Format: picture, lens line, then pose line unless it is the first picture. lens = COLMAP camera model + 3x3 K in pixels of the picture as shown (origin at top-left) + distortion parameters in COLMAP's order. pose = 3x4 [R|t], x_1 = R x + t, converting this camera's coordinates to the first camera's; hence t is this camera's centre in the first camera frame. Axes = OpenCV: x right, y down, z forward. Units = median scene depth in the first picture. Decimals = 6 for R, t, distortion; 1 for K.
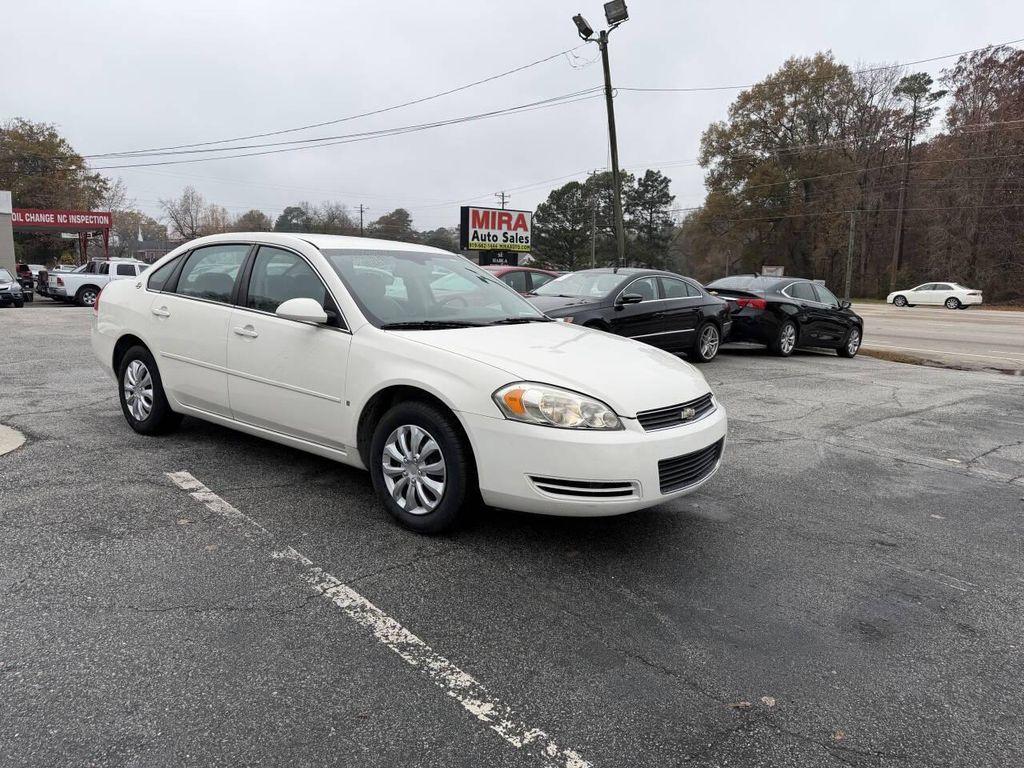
lens RADIAL K [[724.5, 0, 507.8], [0, 724.5, 383.4], [0, 0, 1]] dist [0.004477, -0.011925]
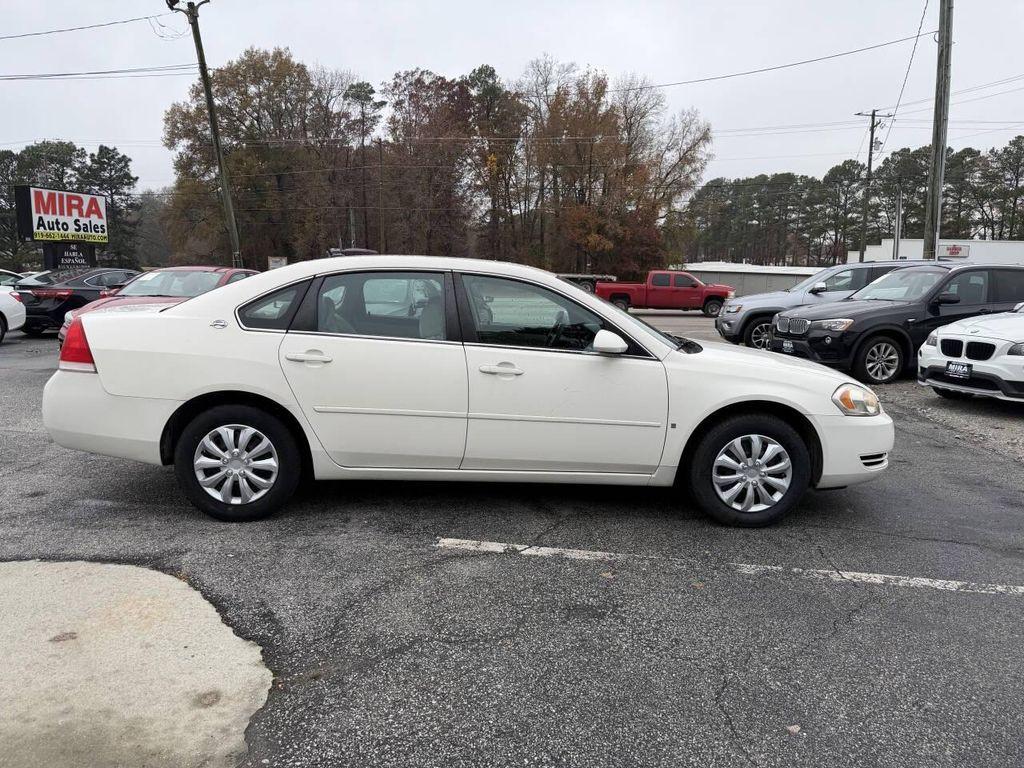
lens RADIAL K [[724.5, 0, 507.8], [0, 724.5, 383.4], [0, 0, 1]] dist [0.004477, -0.011925]
pose [[0.777271, -0.100144, 0.621144, -0.155813], [0.091019, 0.994764, 0.046483, -0.015390], [-0.622547, 0.020407, 0.782316, 0.046729]]
